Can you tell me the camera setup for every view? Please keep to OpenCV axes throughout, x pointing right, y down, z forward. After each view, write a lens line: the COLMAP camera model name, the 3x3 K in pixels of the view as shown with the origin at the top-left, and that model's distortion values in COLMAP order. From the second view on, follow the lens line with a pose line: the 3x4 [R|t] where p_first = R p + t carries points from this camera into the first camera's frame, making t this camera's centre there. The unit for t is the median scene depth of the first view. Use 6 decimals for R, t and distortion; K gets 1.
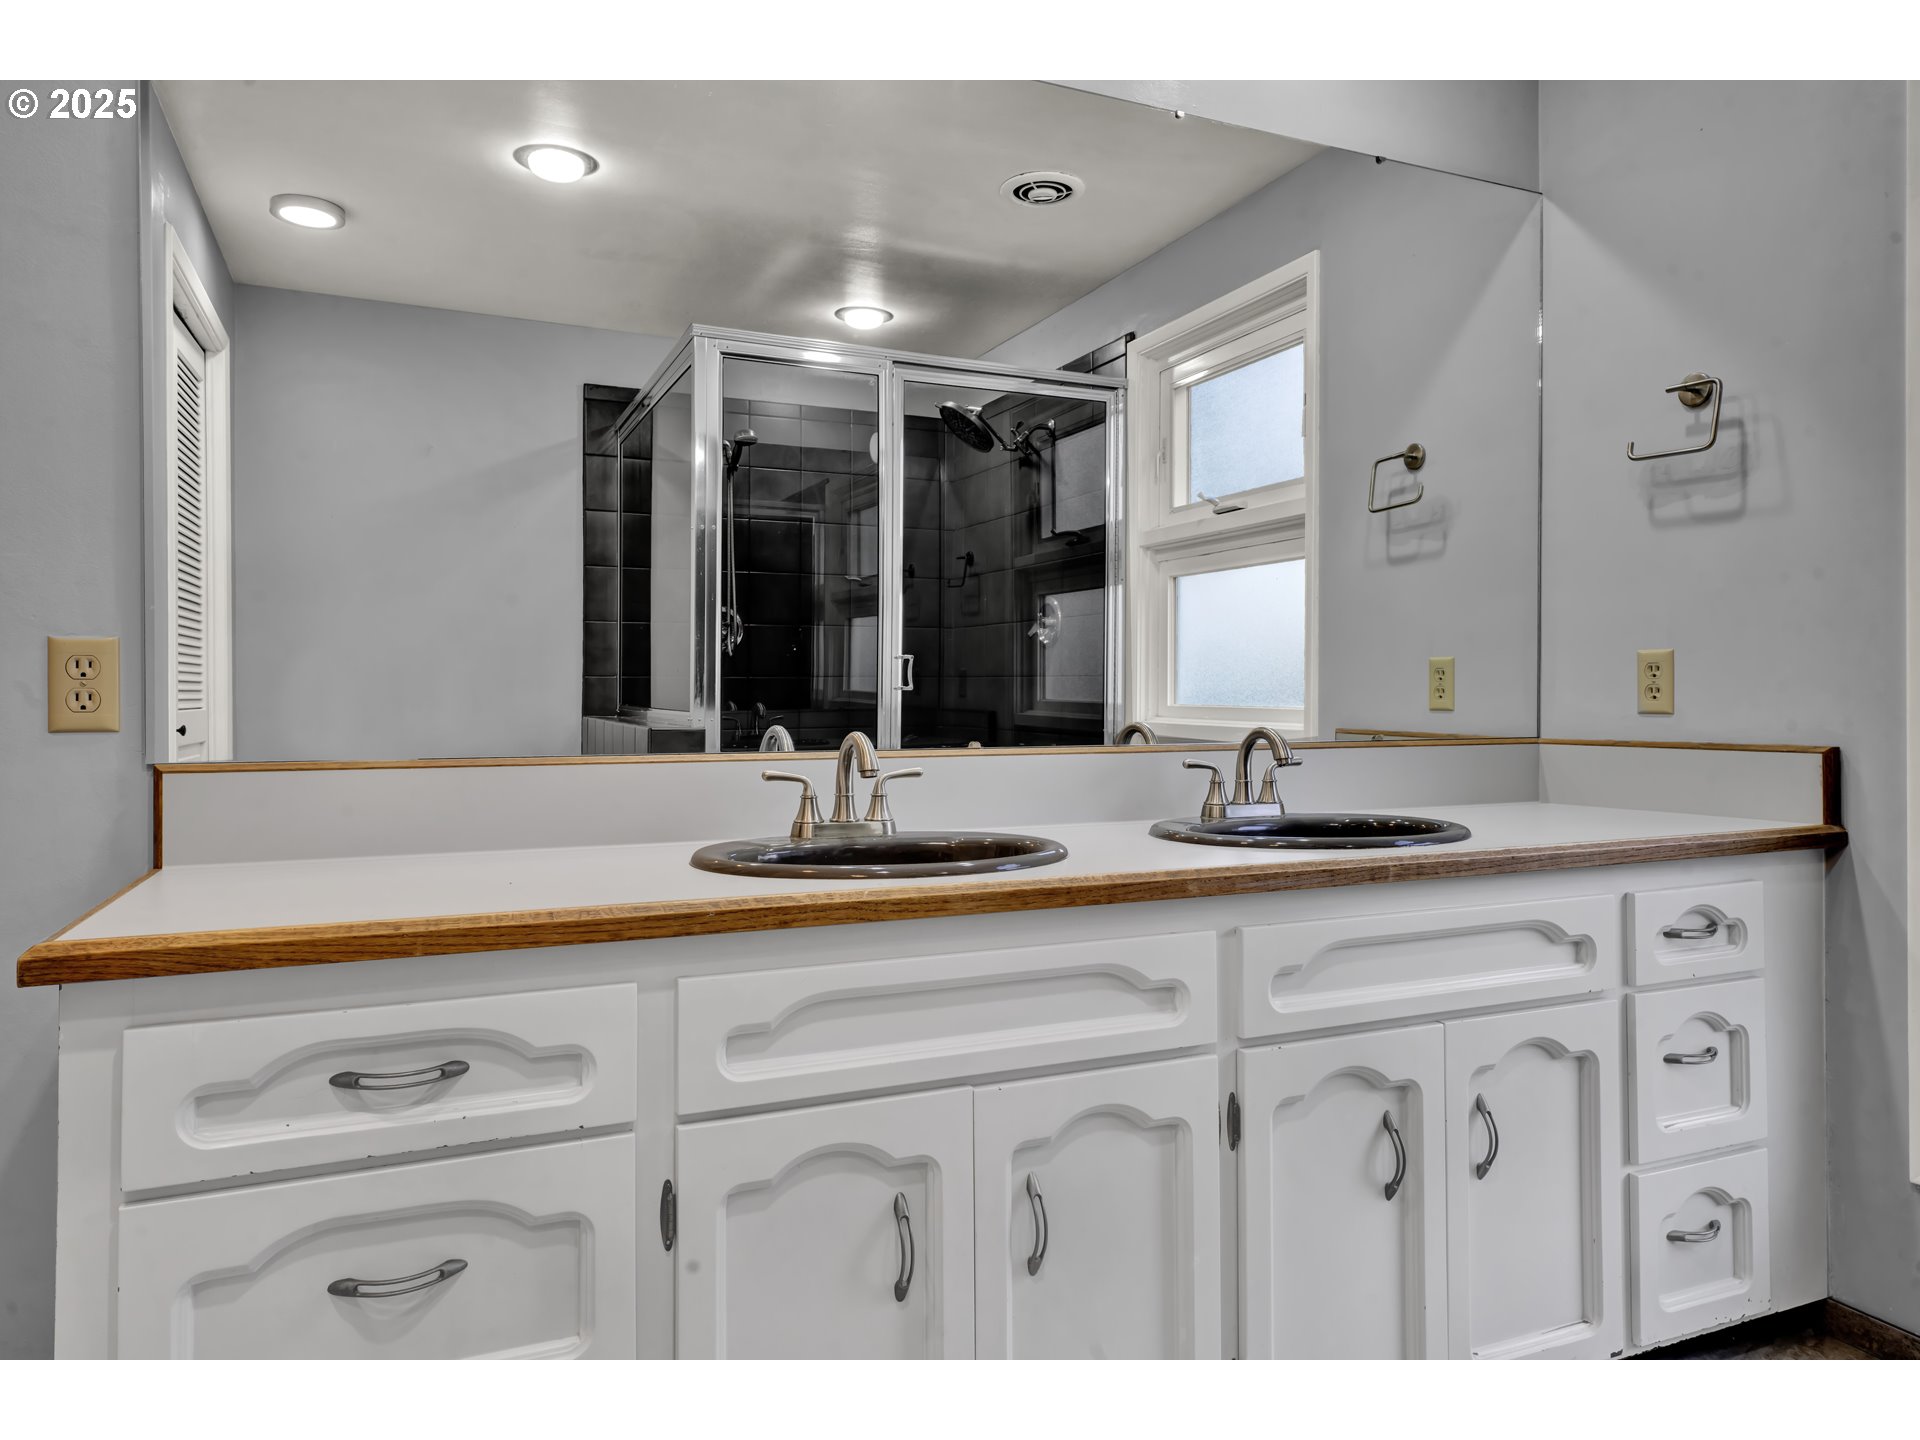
lens RADIAL K [[1257.5, 0, 961.3], [0, 1257.5, 700.7], [0, 0, 1]] dist [0.066261, -0.000039]
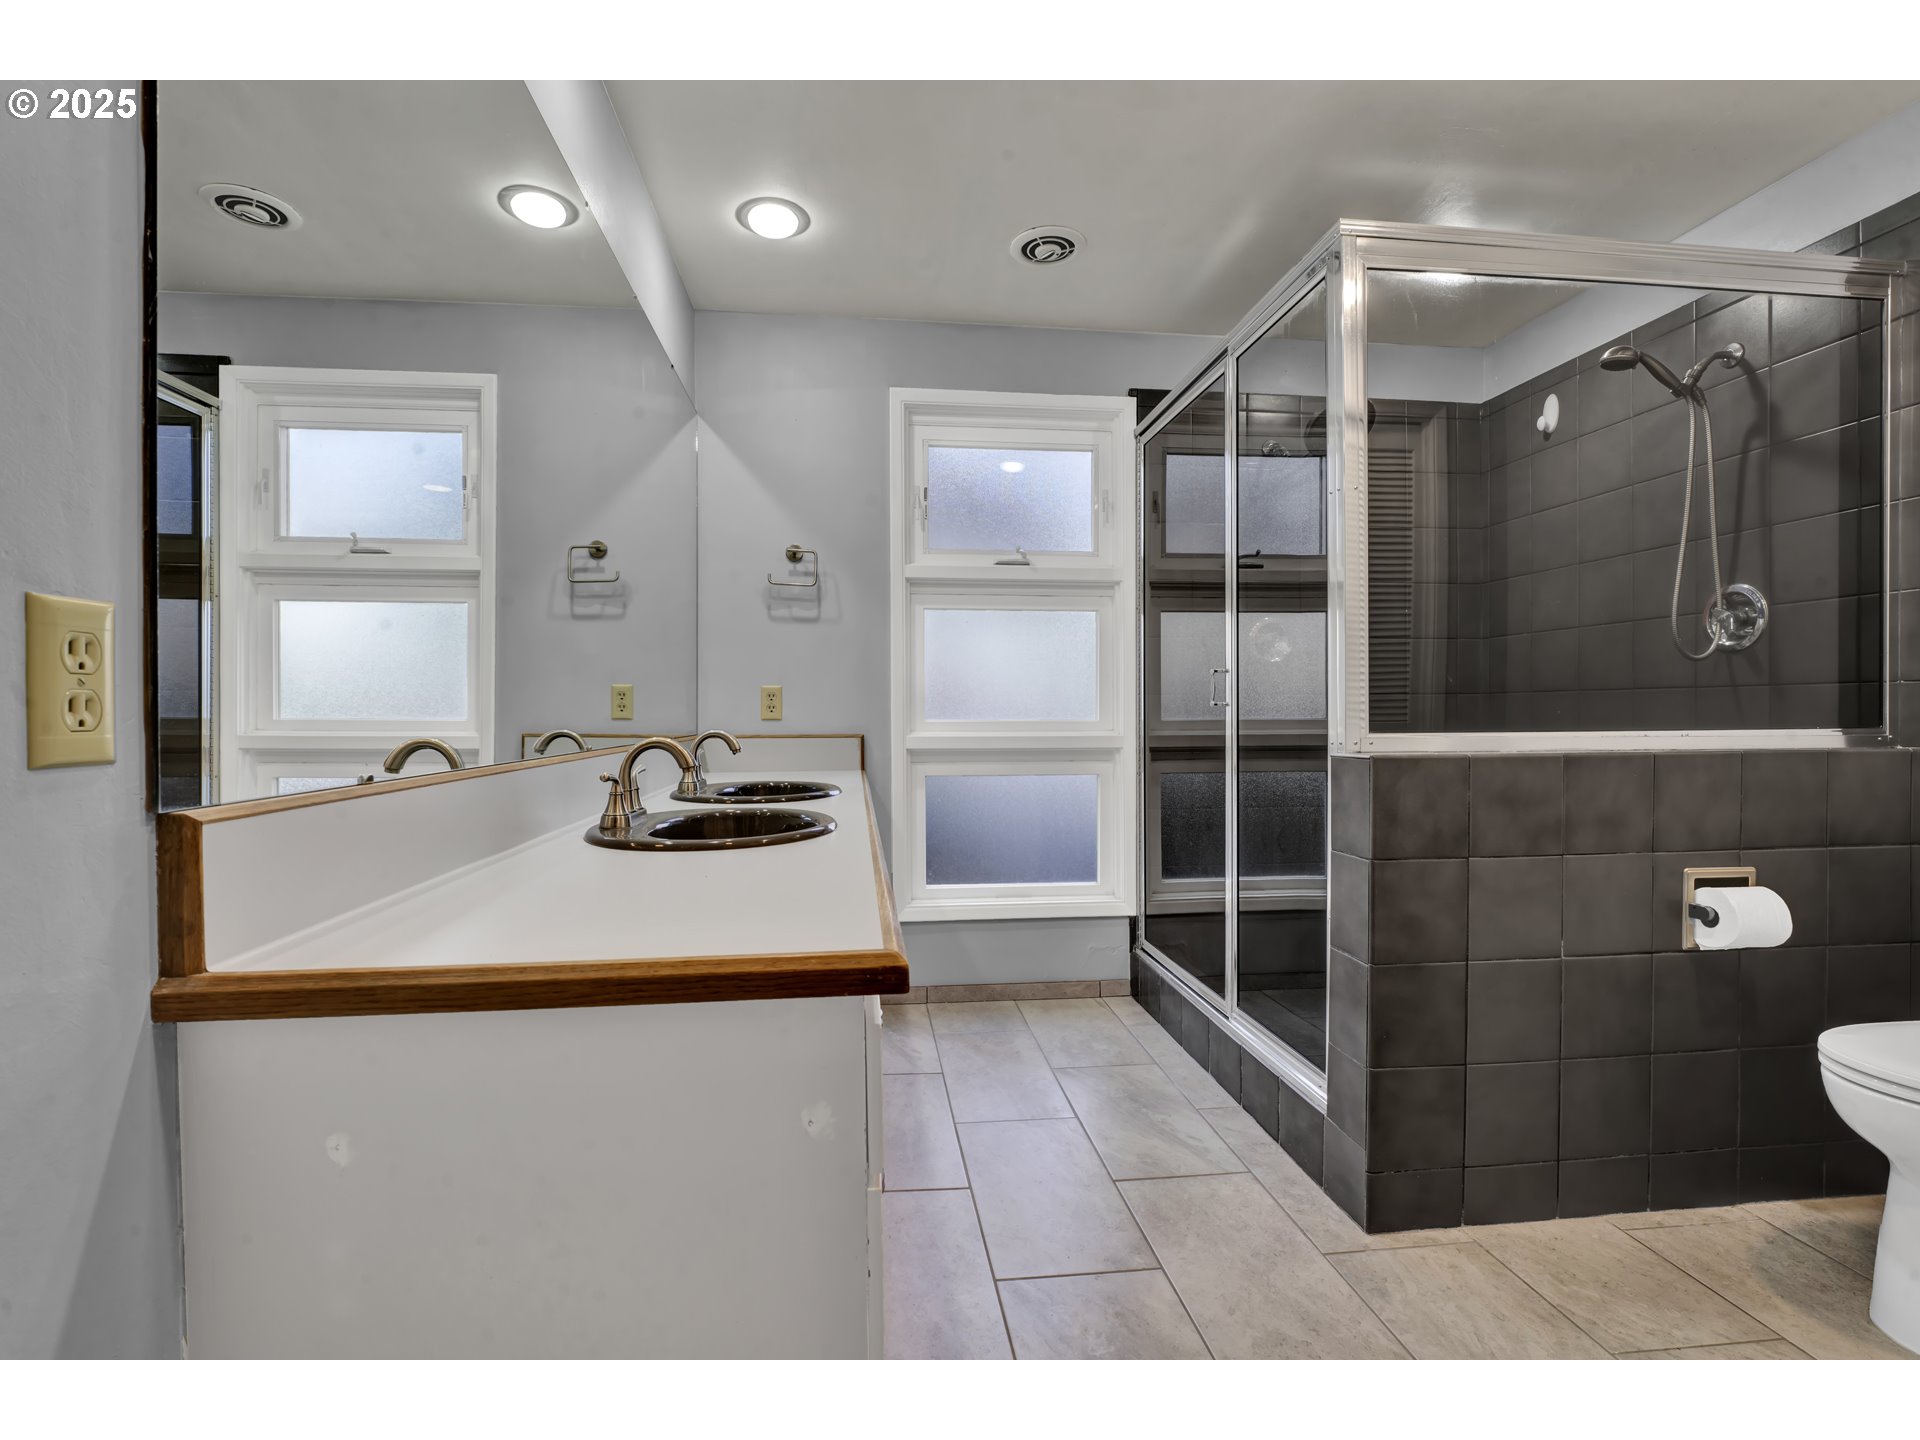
lens RADIAL K [[905.2, 0, 960.0], [0, 905.2, 720.0], [0, 0, 1]] dist [-0.000239, 0.000030]
pose [[0.294517, -0.008176, 0.955611, -0.528651], [0.004499, 0.999964, 0.007169, 0.001424], [-0.955636, 0.002188, 0.294543, 0.289146]]
